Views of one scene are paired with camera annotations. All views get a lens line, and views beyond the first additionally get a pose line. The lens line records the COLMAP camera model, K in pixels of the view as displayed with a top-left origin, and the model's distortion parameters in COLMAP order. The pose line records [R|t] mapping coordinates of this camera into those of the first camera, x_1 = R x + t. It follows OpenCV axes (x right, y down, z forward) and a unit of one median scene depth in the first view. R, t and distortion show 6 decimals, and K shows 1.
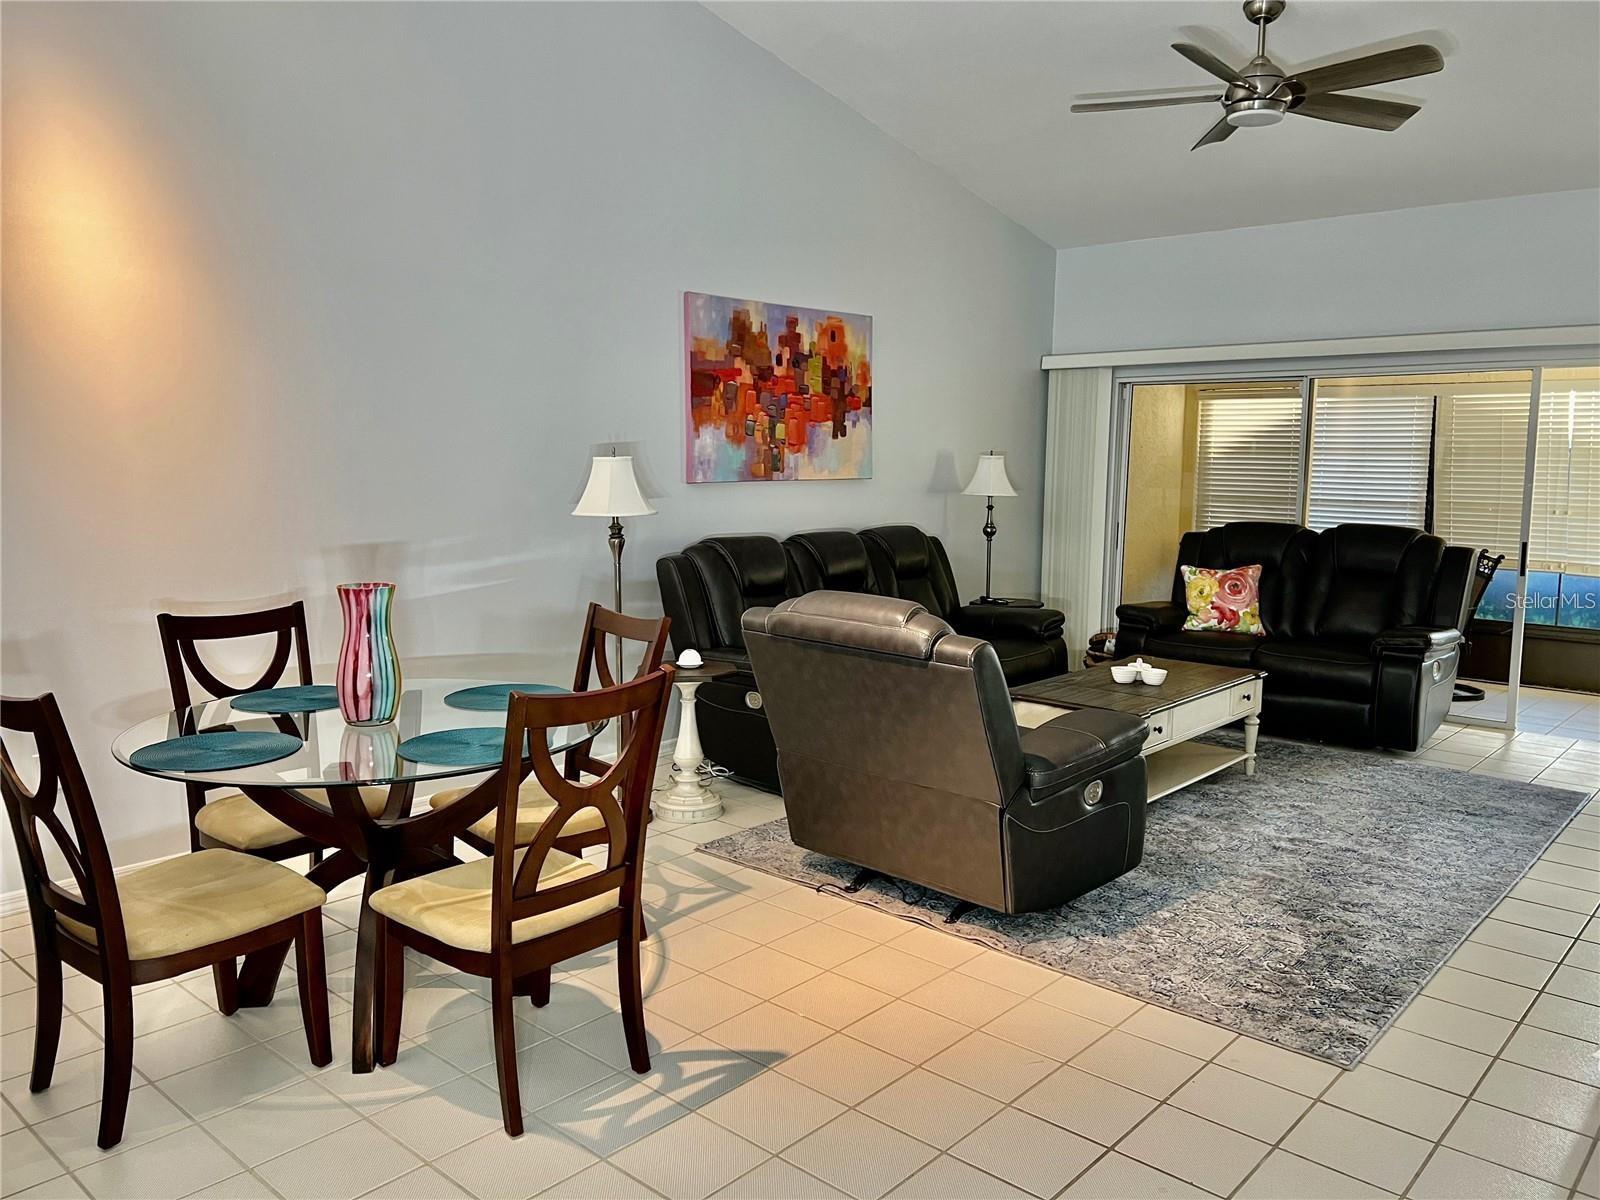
lens RADIAL K [[1213.3, 0, 803.8], [0, 1213.3, 579.2], [0, 0, 1]] dist [0.138309, -0.206973]
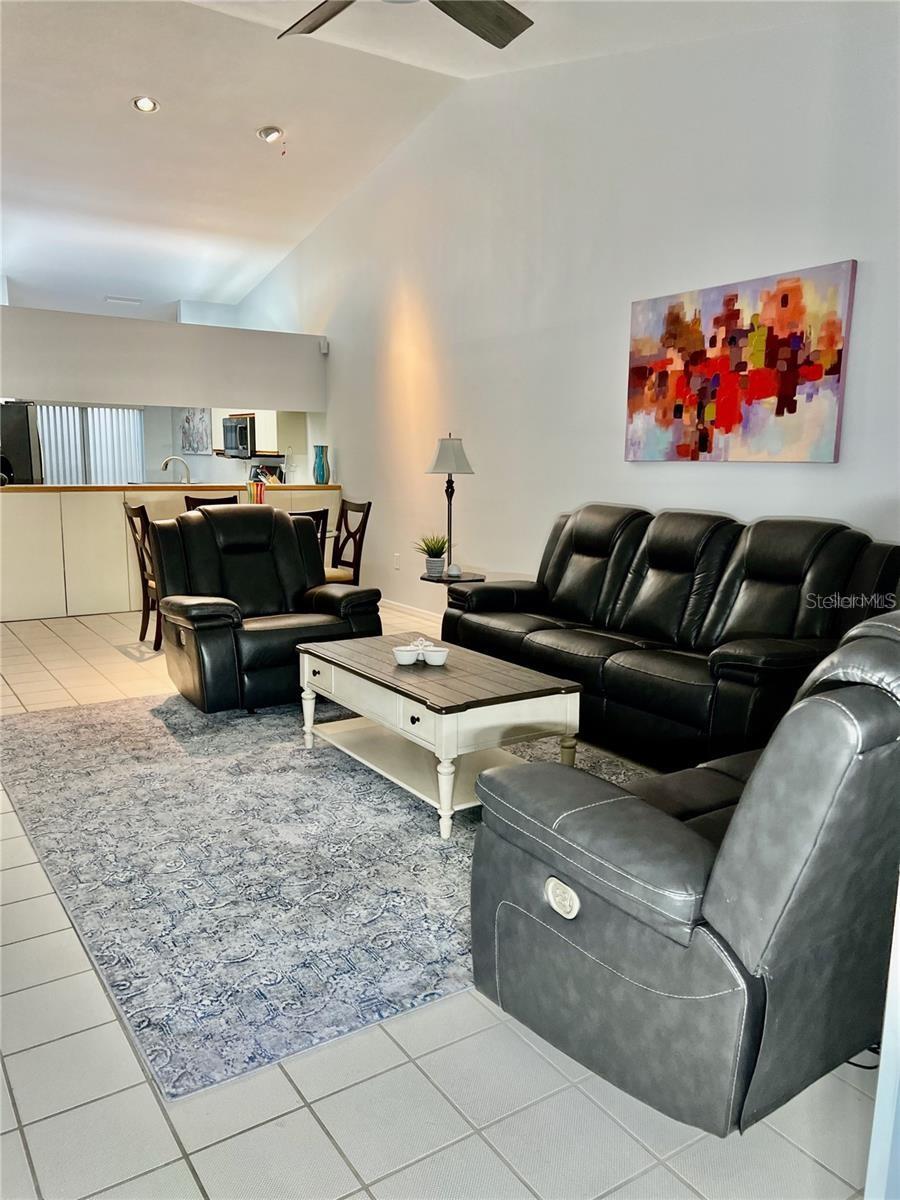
lens RADIAL K [[917.0, 0, 475.8], [0, 917.0, 602.0], [0, 0, 1]] dist [0.056014, -0.049216]
pose [[-0.245413, 0.144958, -0.958519, 0.906393], [-0.115802, 0.977294, 0.177446, -0.091379], [0.962477, 0.154546, -0.223055, 1.145361]]
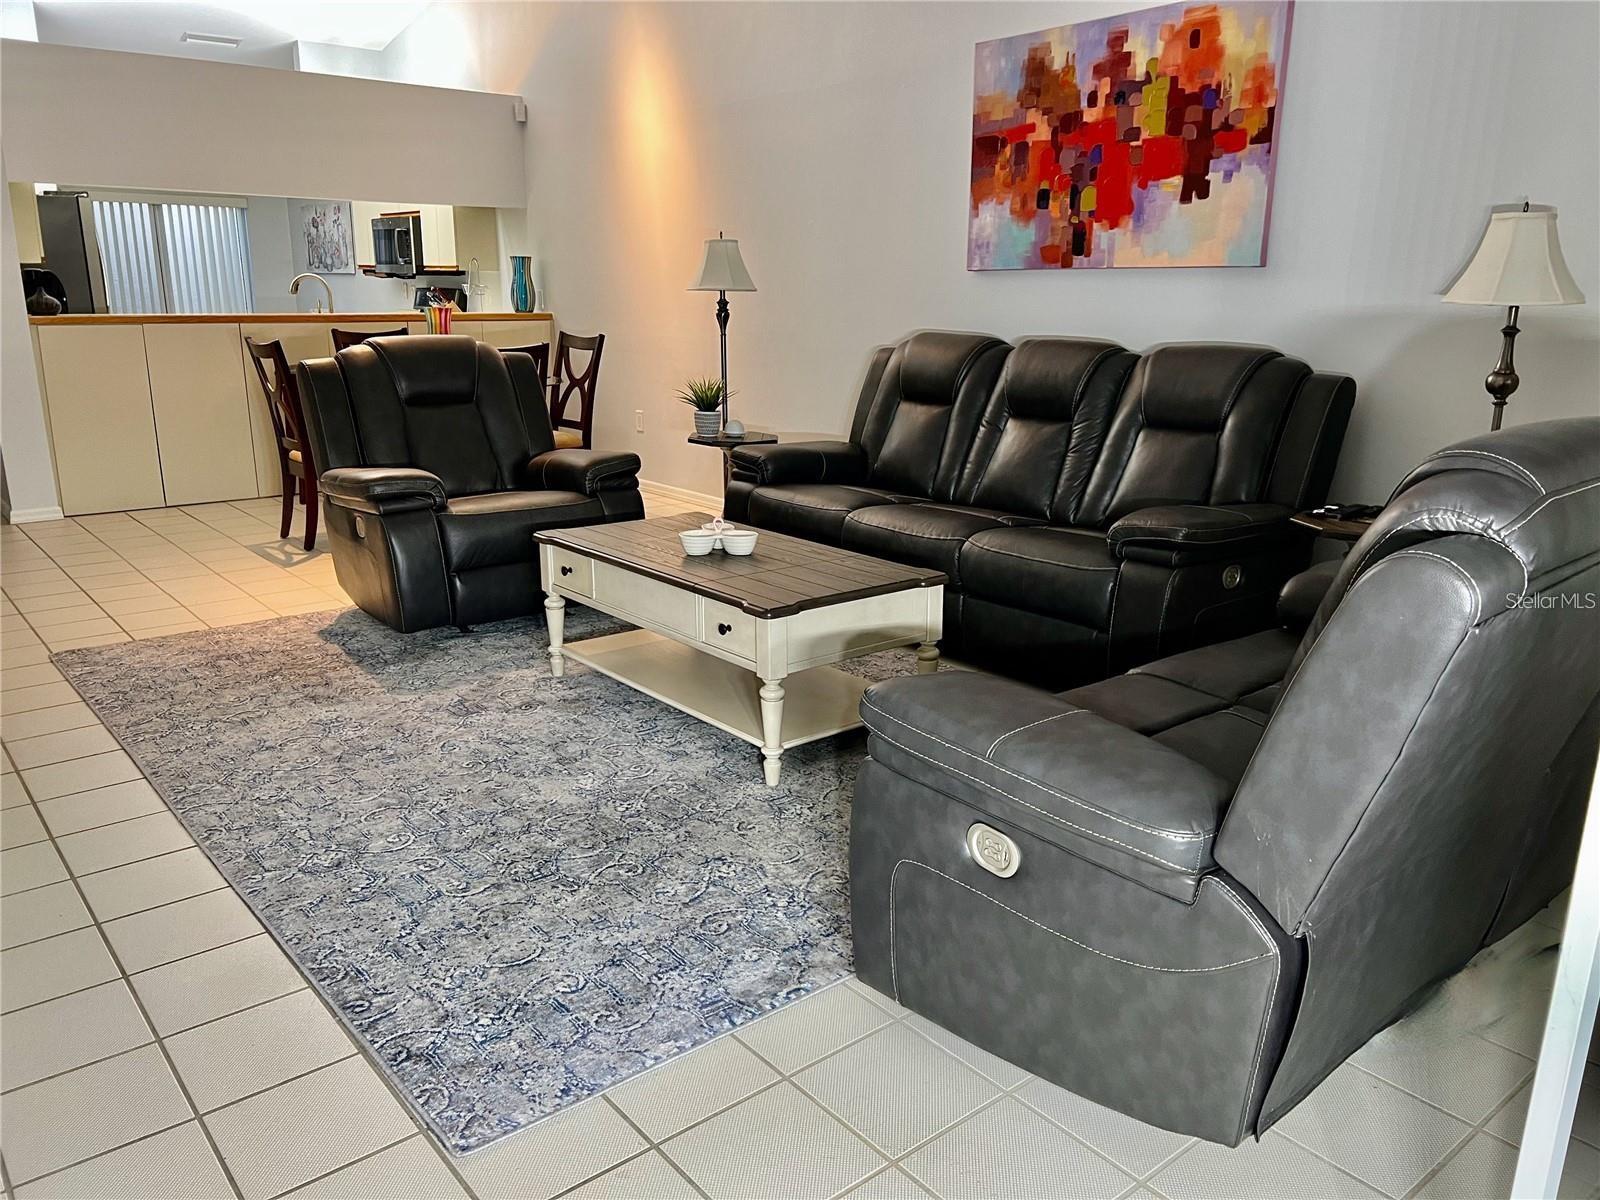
lens RADIAL K [[1222.7, 0, 842.6], [0, 1222.7, 598.9], [0, 0, 1]] dist [0.056014, -0.049216]
pose [[-0.141710, 0.240622, -0.960218, 0.894276], [-0.111545, 0.959948, 0.257016, -0.072644], [0.983604, 0.143529, -0.109194, 1.101444]]
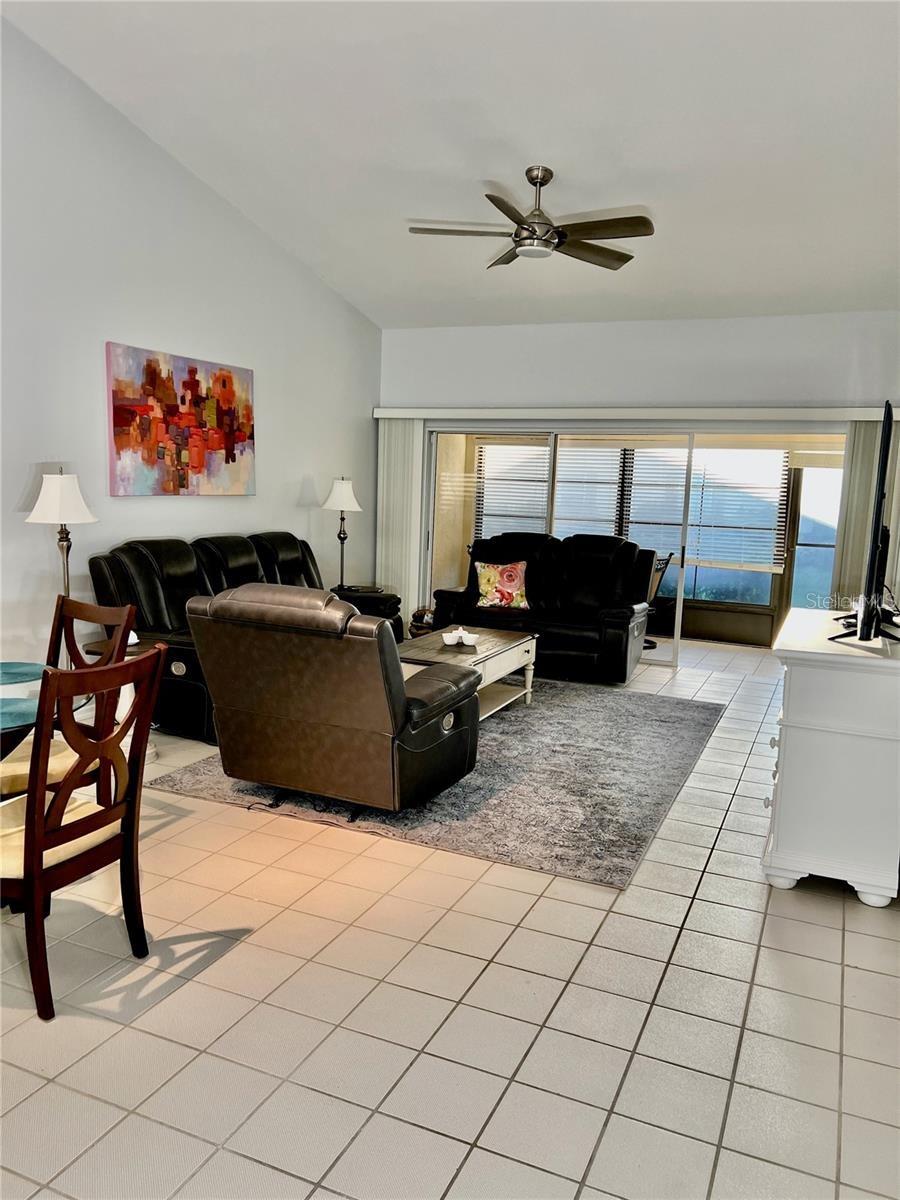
lens RADIAL K [[910.0, 0, 450.0], [0, 910.0, 600.0], [0, 0, 1]] dist [0.138309, -0.206973]
pose [[0.951169, -0.015274, 0.308292, -0.062593], [0.005015, 0.999408, 0.034040, -0.003483], [-0.308630, -0.030832, 0.950682, -0.007855]]
